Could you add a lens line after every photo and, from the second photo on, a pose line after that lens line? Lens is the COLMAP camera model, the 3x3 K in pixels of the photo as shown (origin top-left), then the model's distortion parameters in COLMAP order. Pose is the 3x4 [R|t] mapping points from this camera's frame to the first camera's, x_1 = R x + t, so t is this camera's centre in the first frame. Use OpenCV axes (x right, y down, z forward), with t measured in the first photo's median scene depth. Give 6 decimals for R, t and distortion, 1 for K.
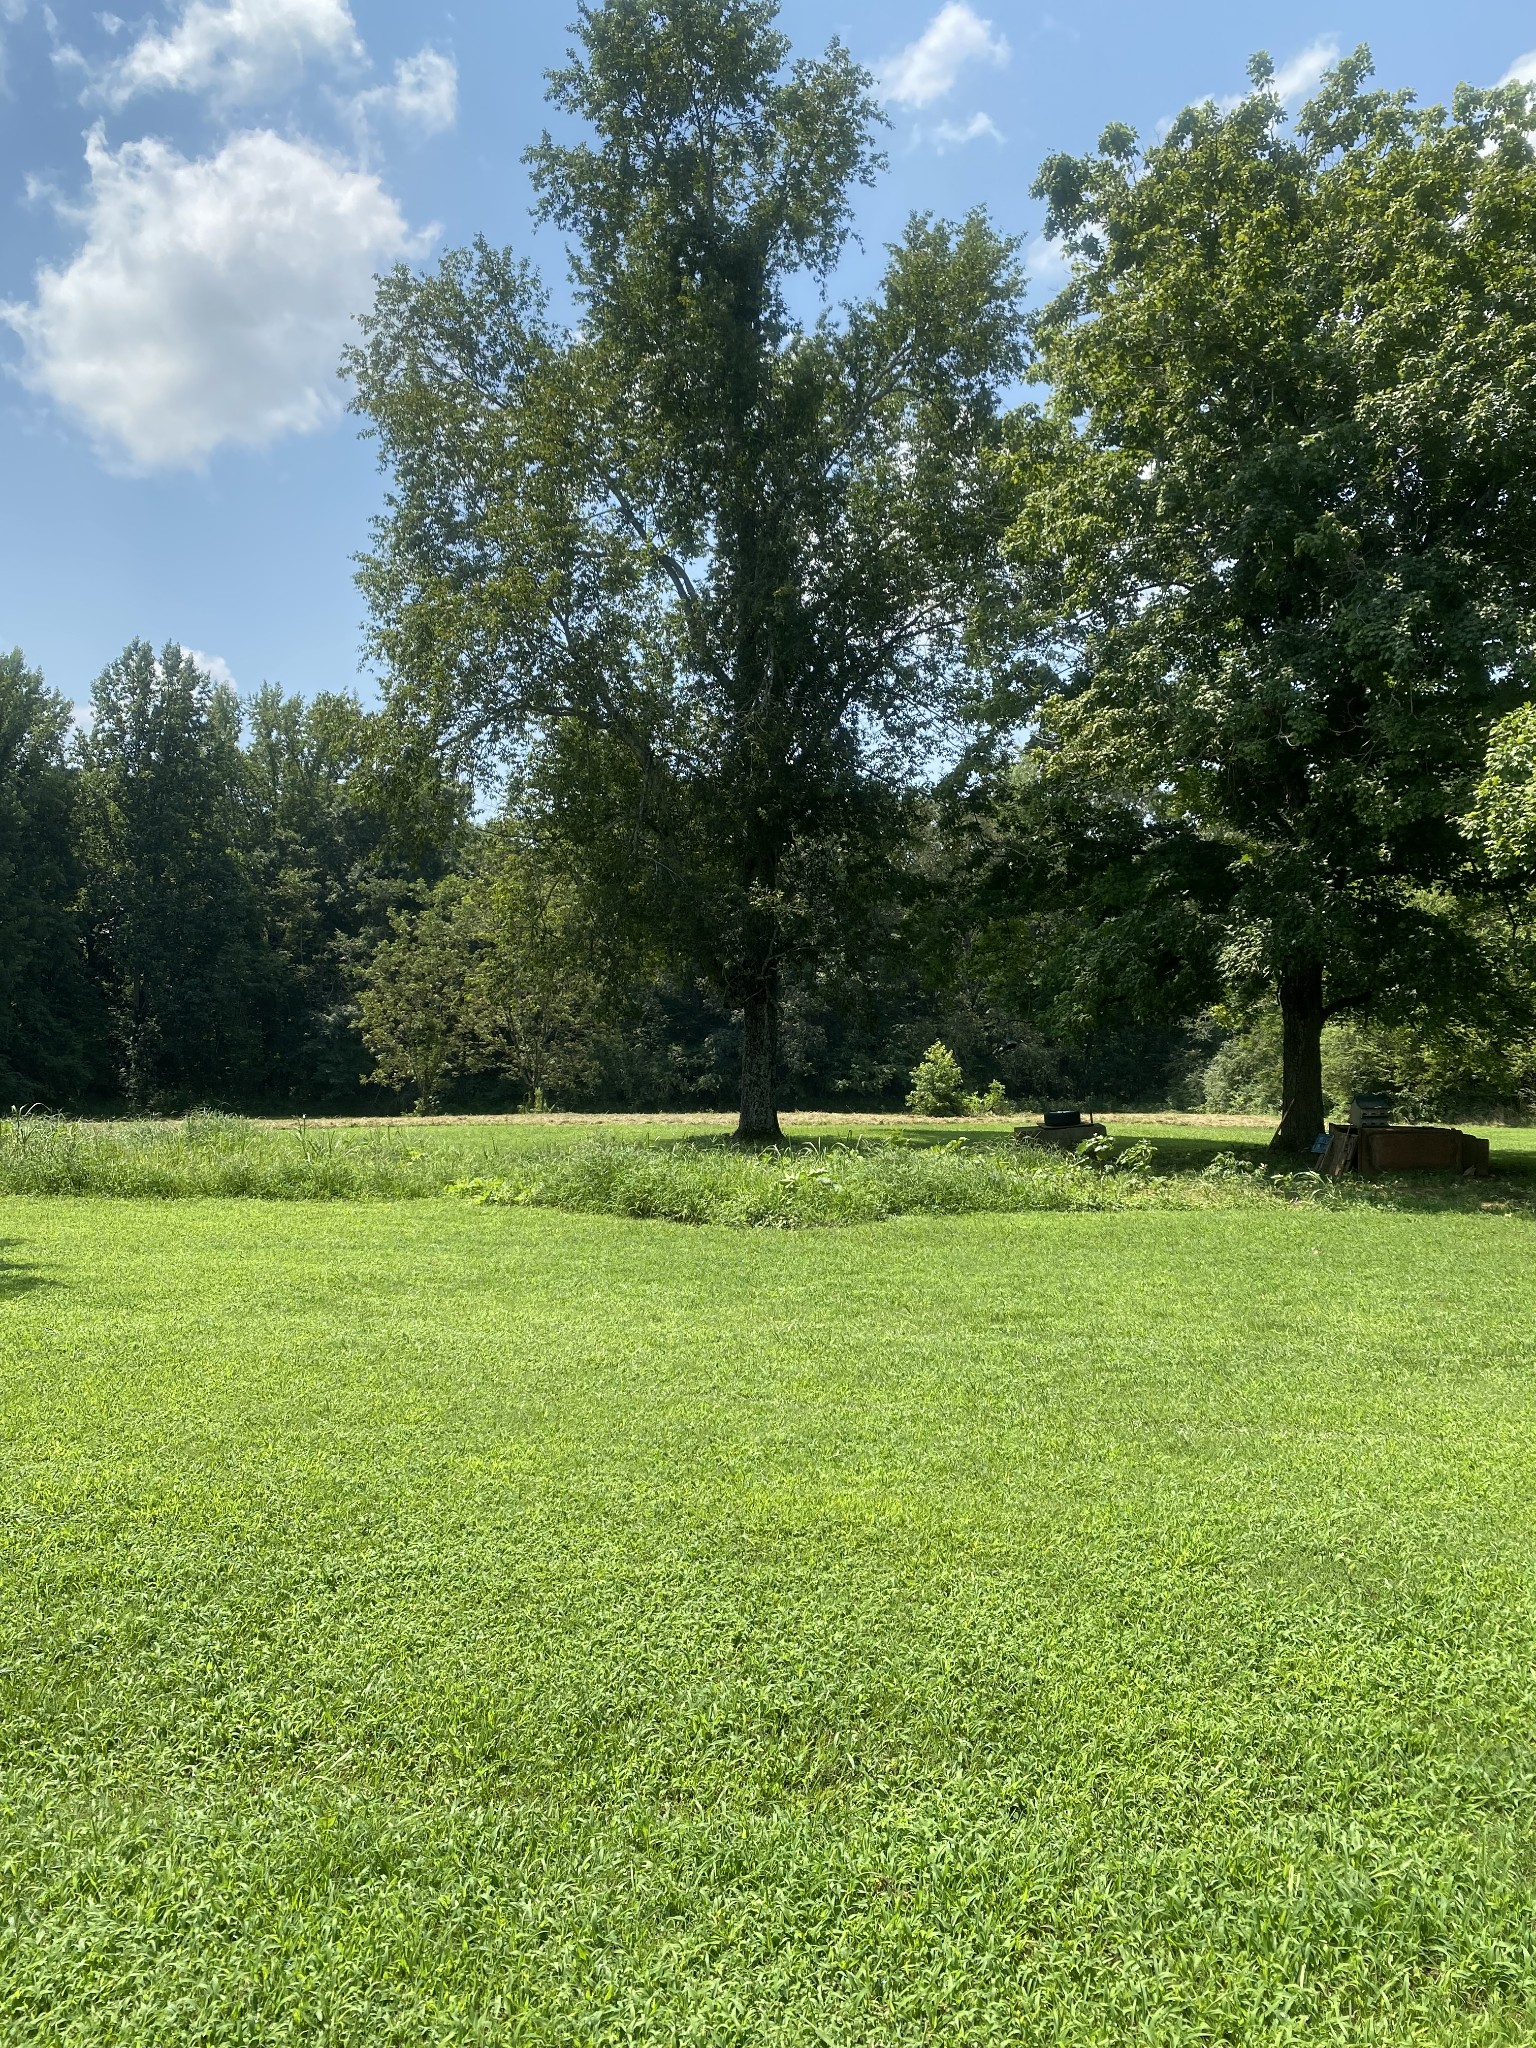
lens RADIAL K [[1573.1, 0, 735.8], [0, 1573.1, 1027.3], [0, 0, 1]] dist [-0.006716, -0.005498]
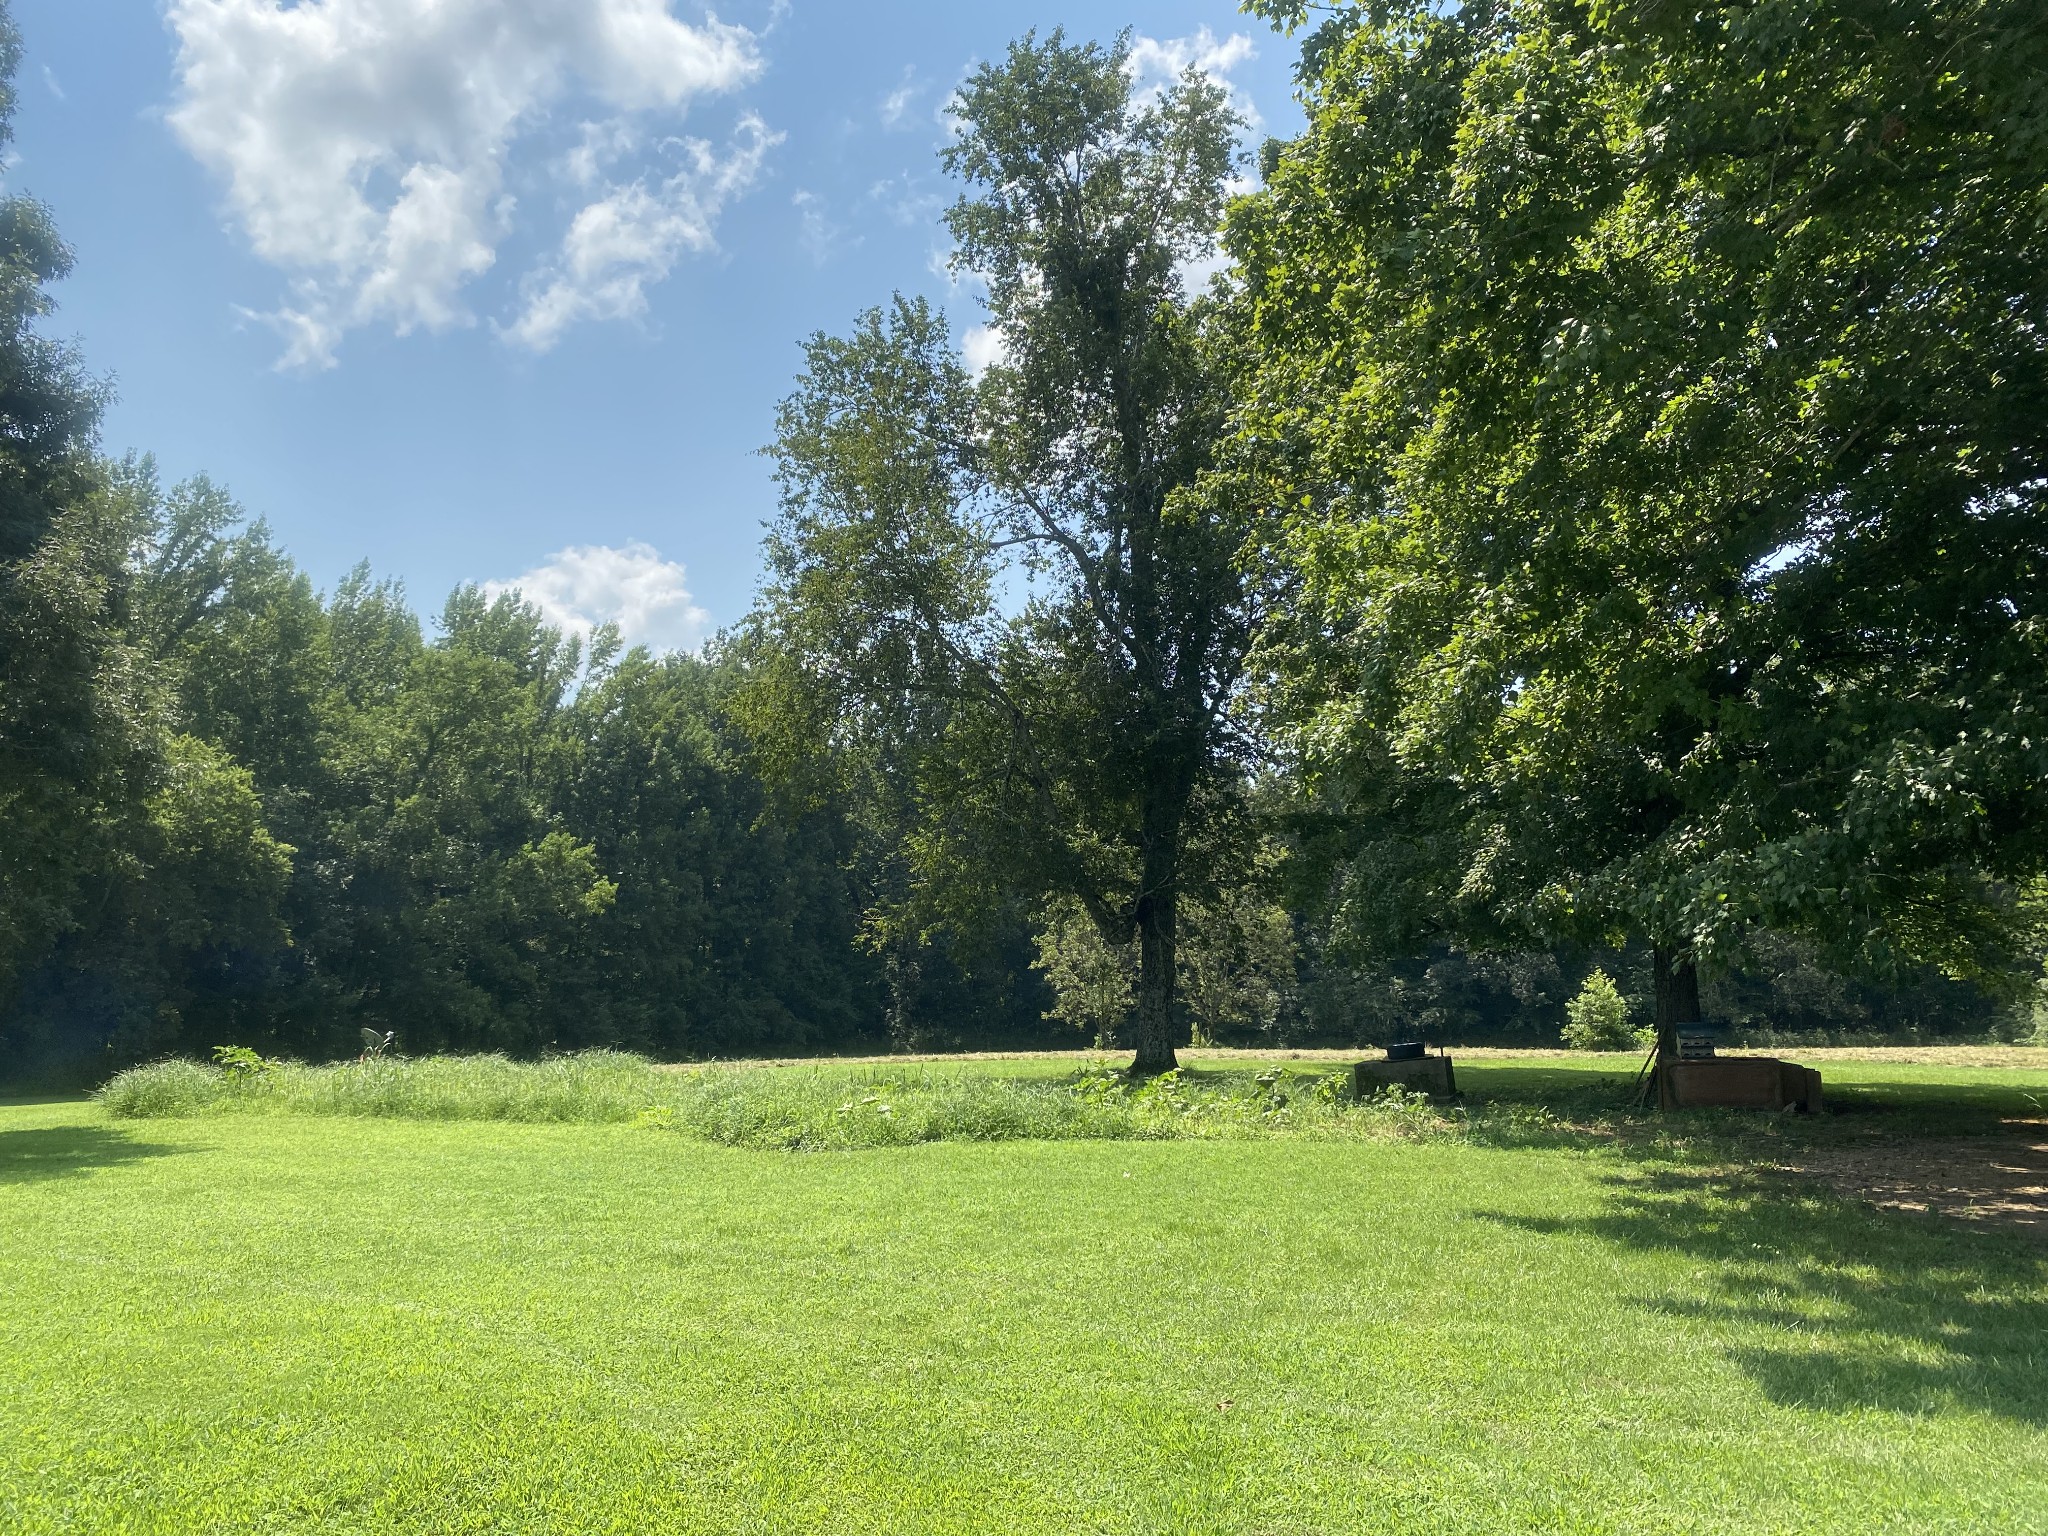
lens RADIAL K [[1573.1, 0, 1018.8], [0, 1573.1, 757.4], [0, 0, 1]] dist [-0.006716, -0.005498]
pose [[0.920412, -0.070721, -0.384499, 0.336995], [0.021497, 0.991169, -0.130849, -0.002692], [0.390358, 0.112169, 0.913805, -0.002319]]
